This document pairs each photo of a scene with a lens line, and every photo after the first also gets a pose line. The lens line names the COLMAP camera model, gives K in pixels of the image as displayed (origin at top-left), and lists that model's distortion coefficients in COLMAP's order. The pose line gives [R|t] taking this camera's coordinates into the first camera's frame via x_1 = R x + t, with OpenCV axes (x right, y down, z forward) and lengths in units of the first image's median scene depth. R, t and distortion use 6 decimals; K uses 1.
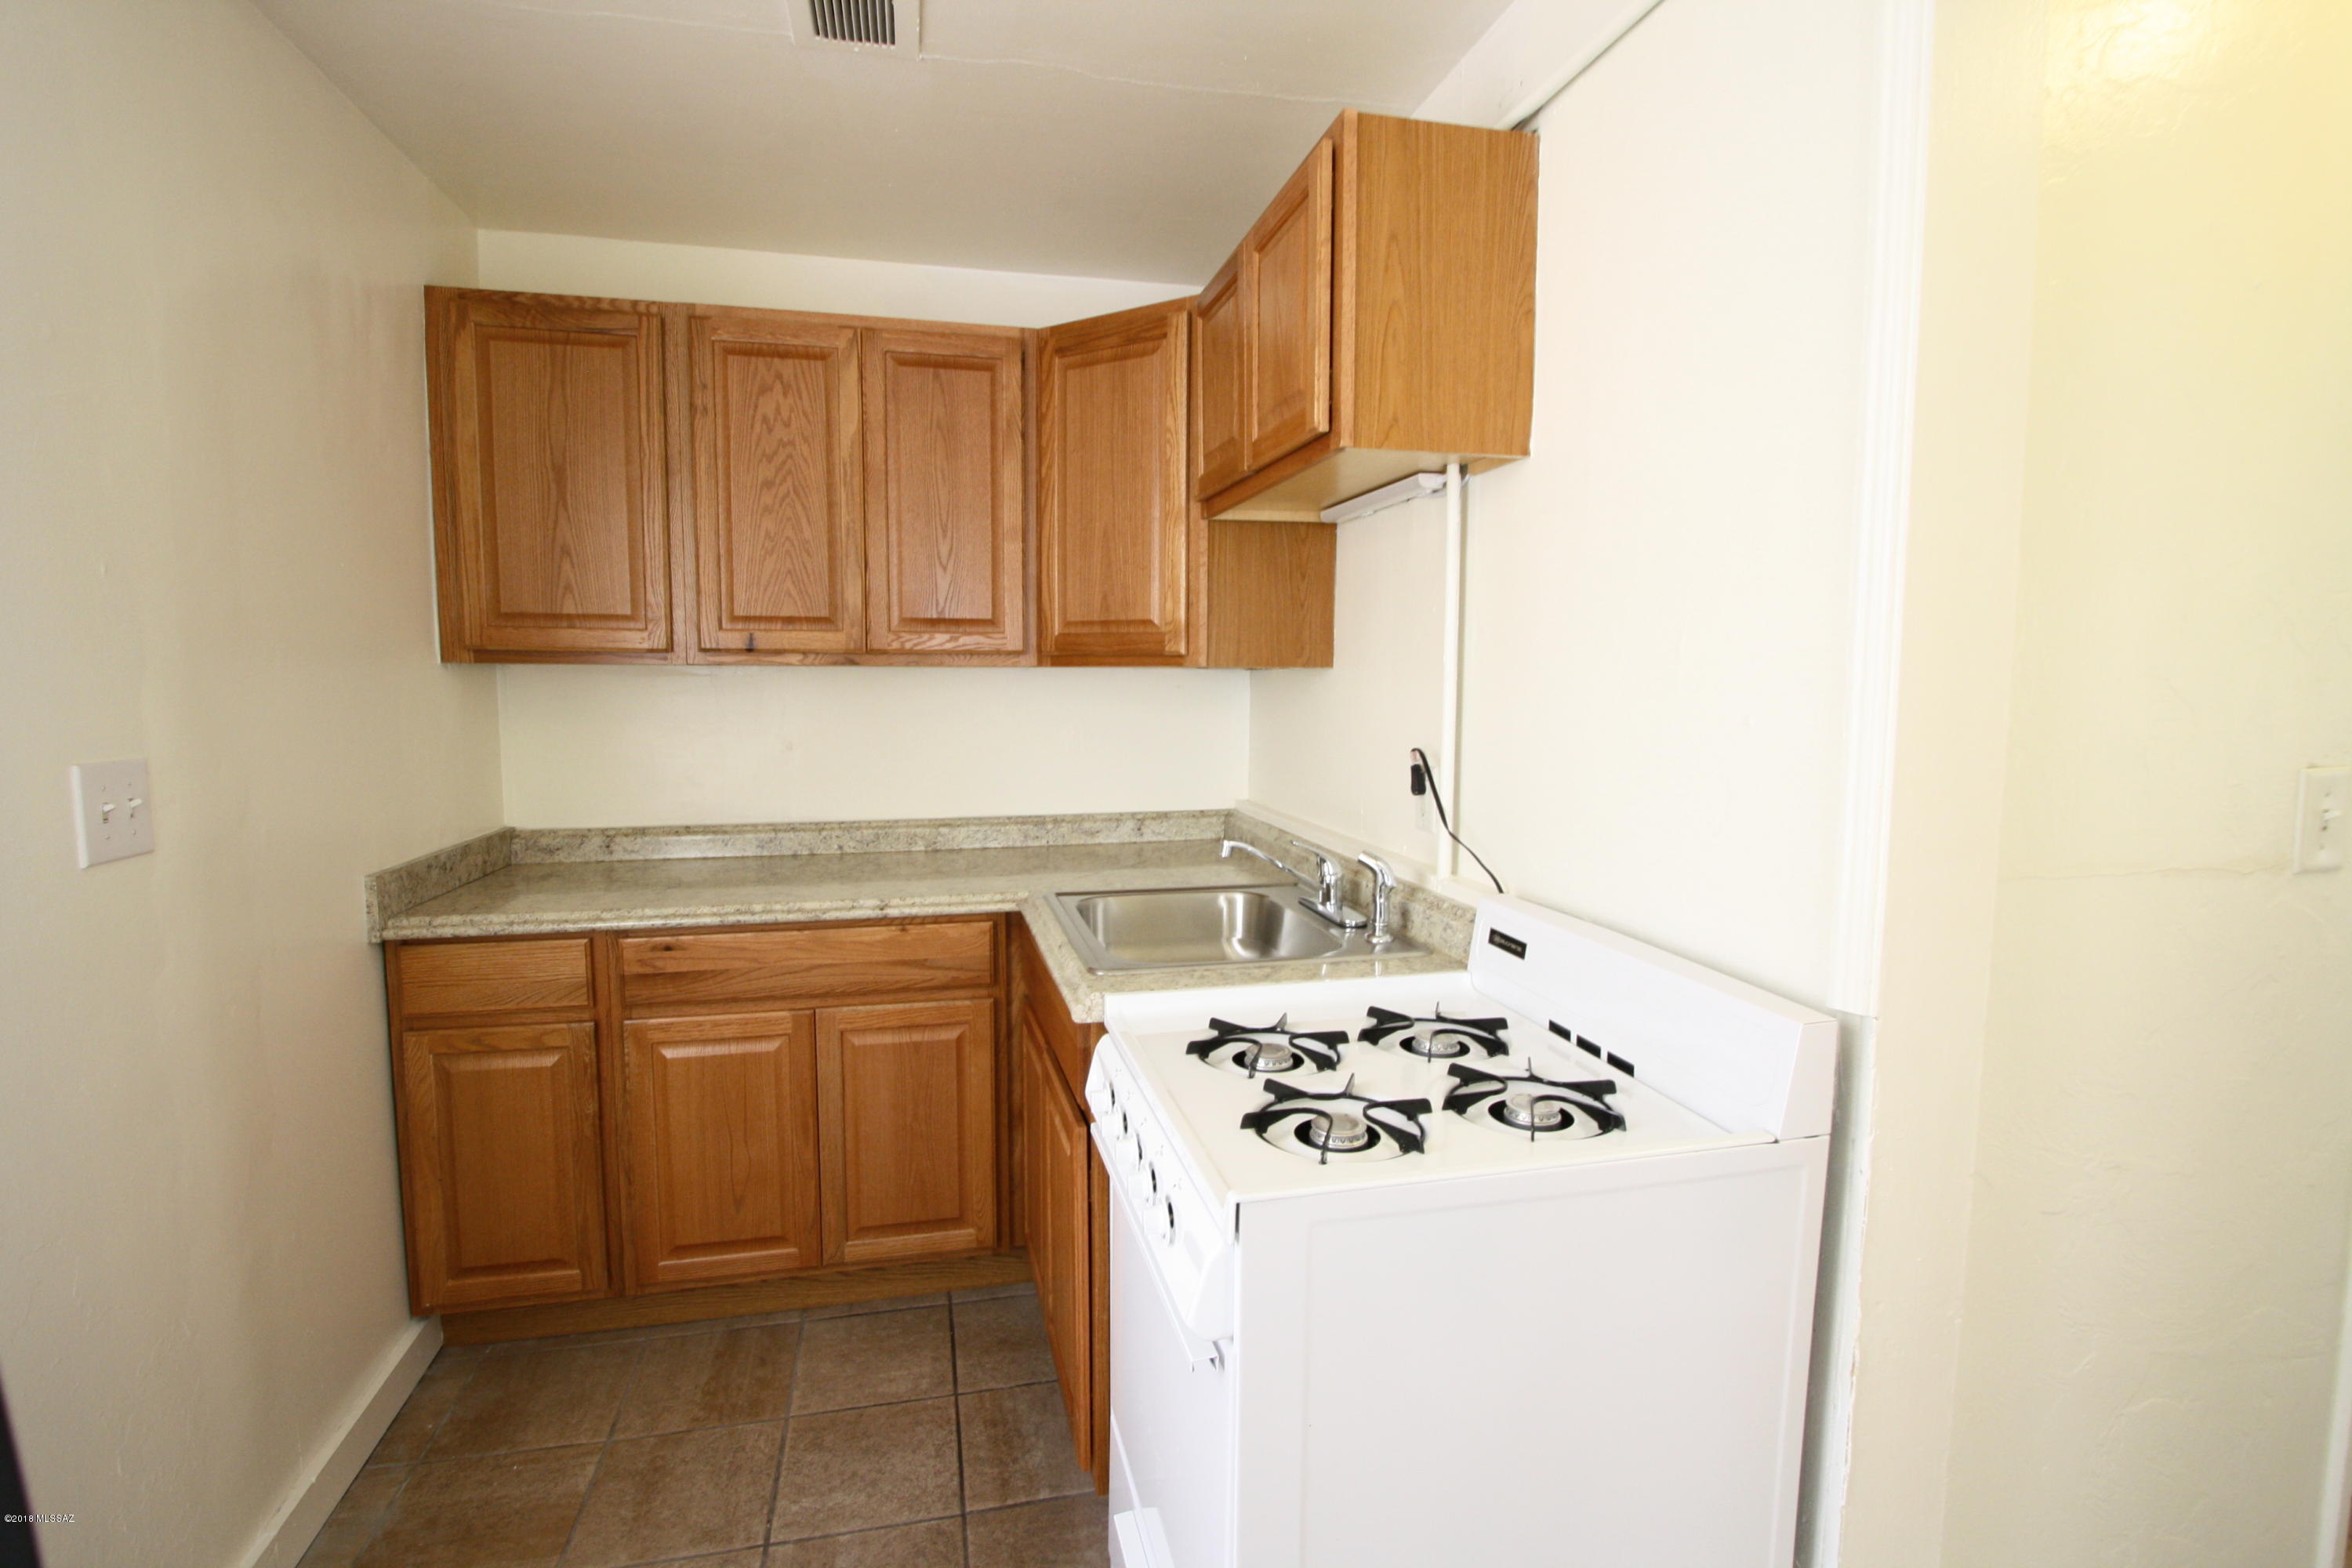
lens RADIAL K [[1099.8, 0, 1160.2], [0, 1099.8, 784.2], [0, 0, 1]] dist [-0.021933, 0.010392]
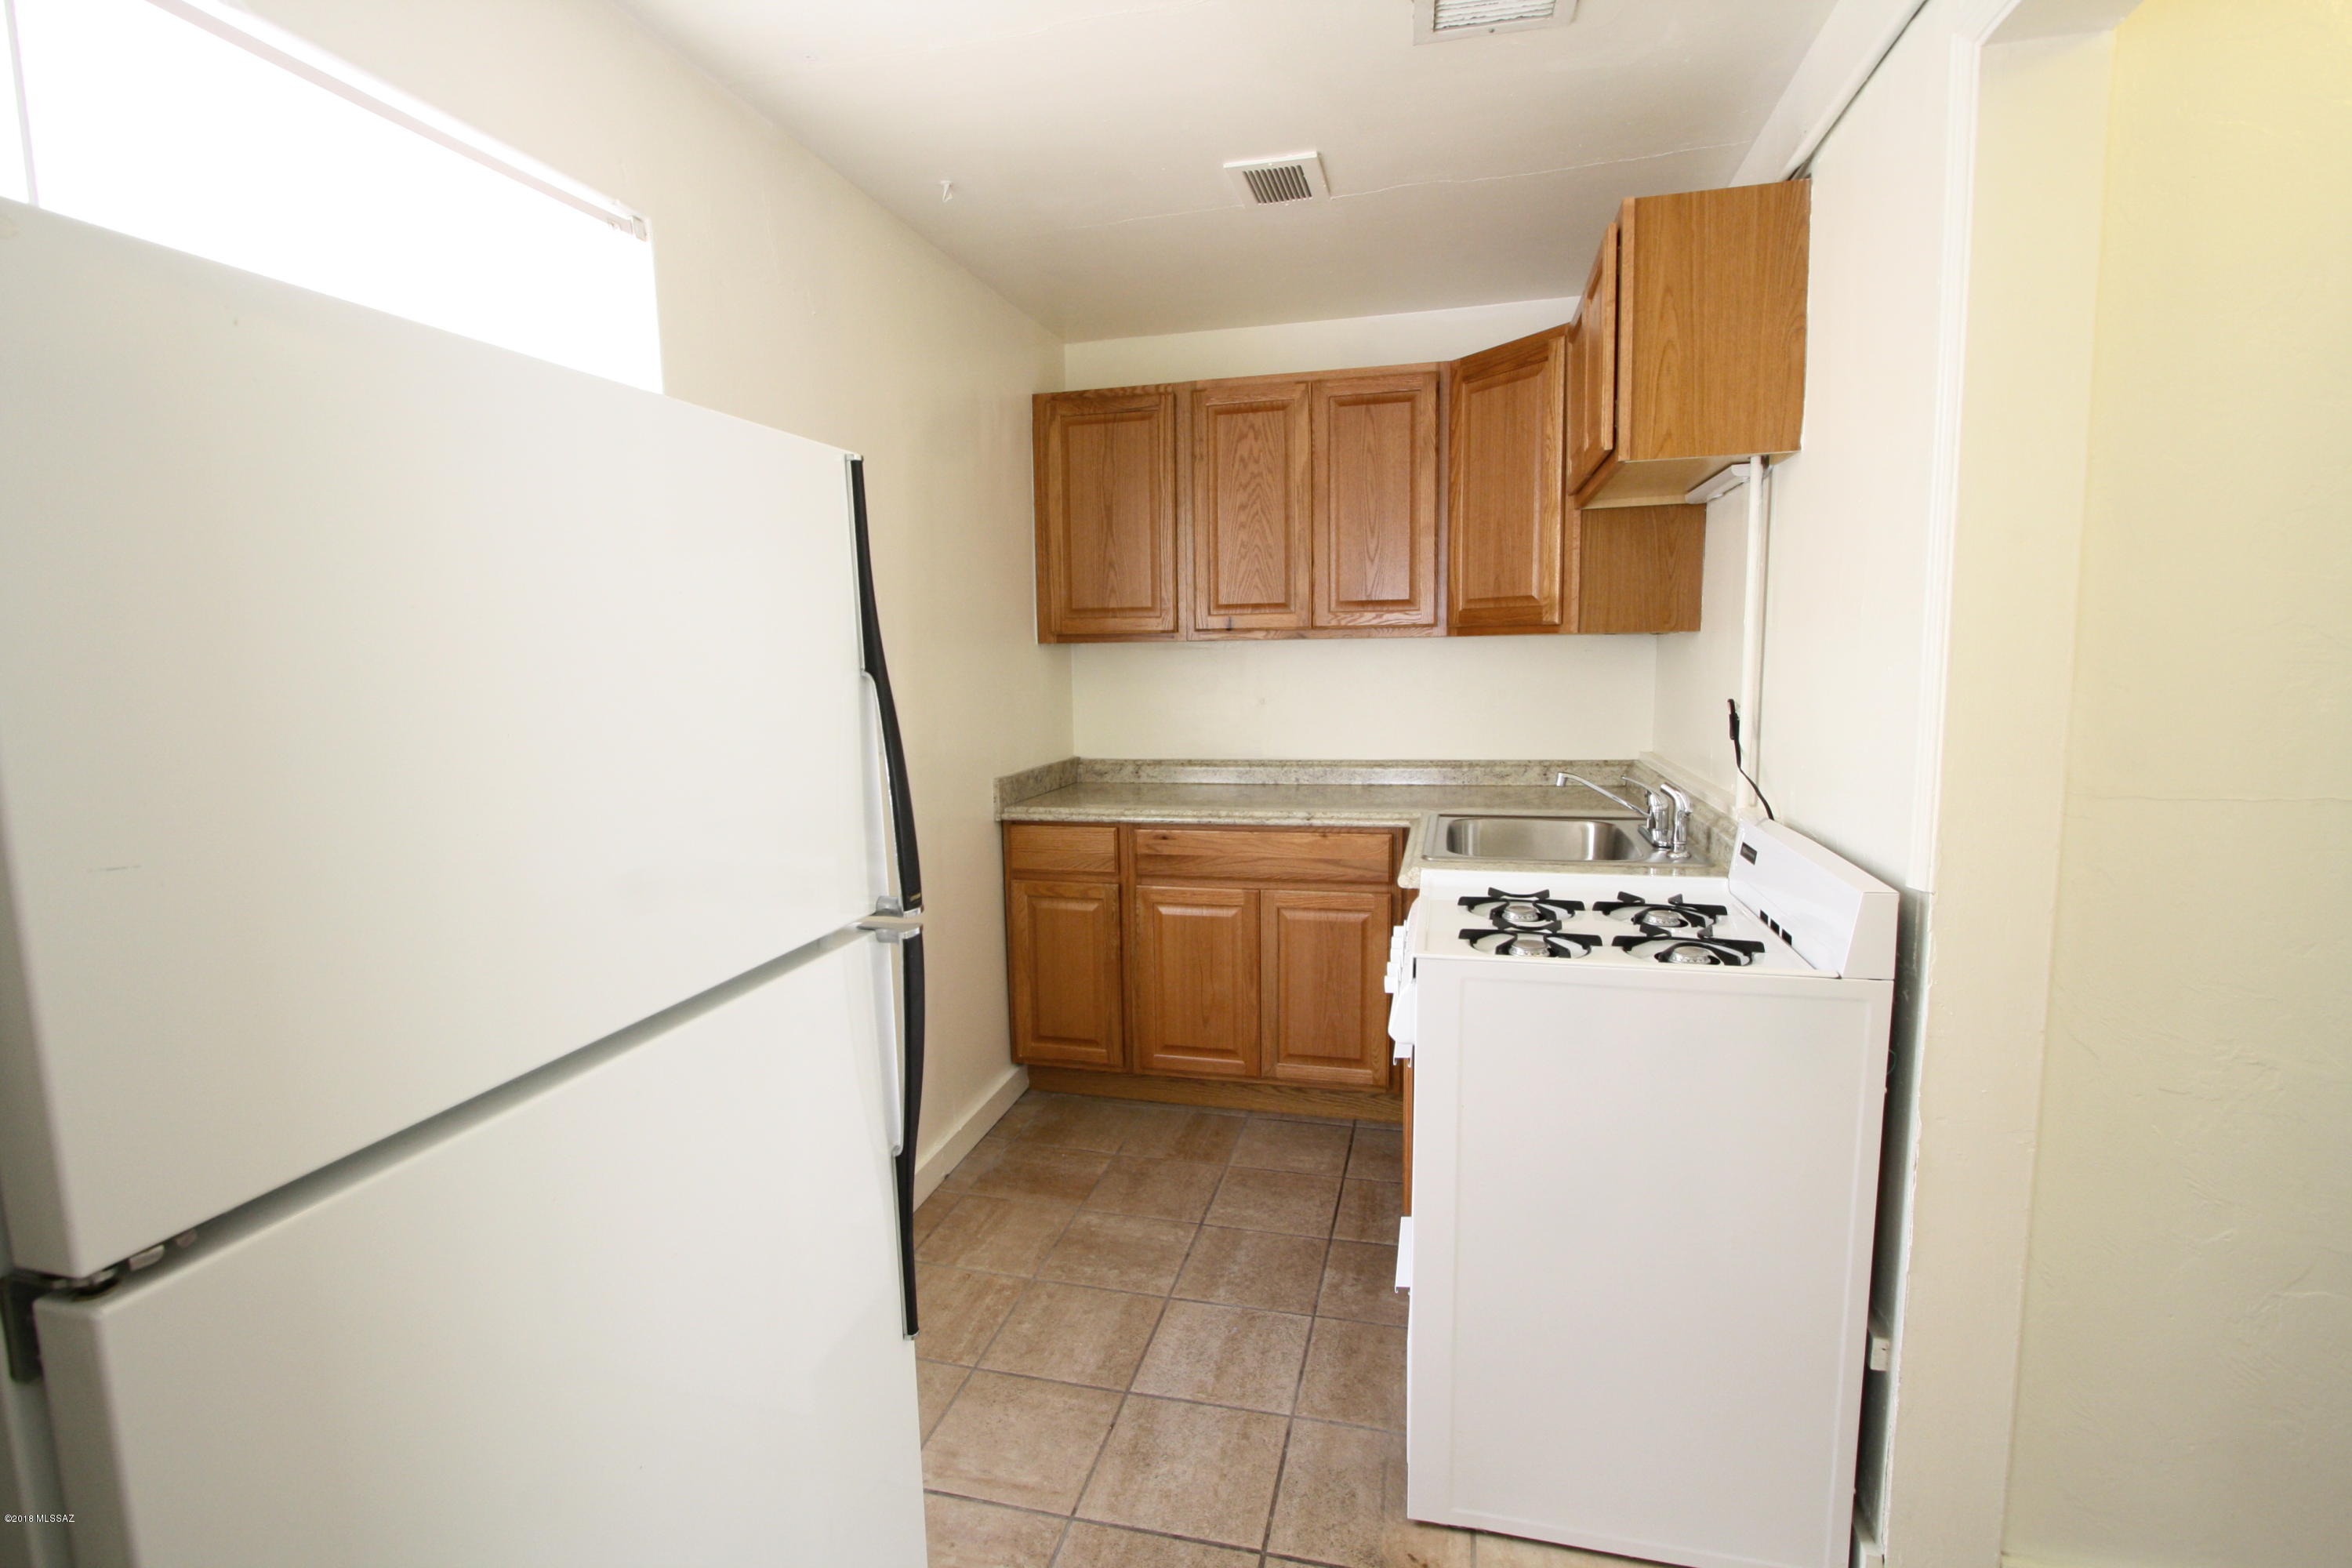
lens RADIAL K [[1099.8, 0, 1160.2], [0, 1099.8, 784.2], [0, 0, 1]] dist [-0.021933, 0.010392]
pose [[0.885210, 0.036052, -0.463792, 0.204387], [-0.023576, 0.999188, 0.032672, 0.029342], [0.464594, -0.017988, 0.885341, -0.272932]]
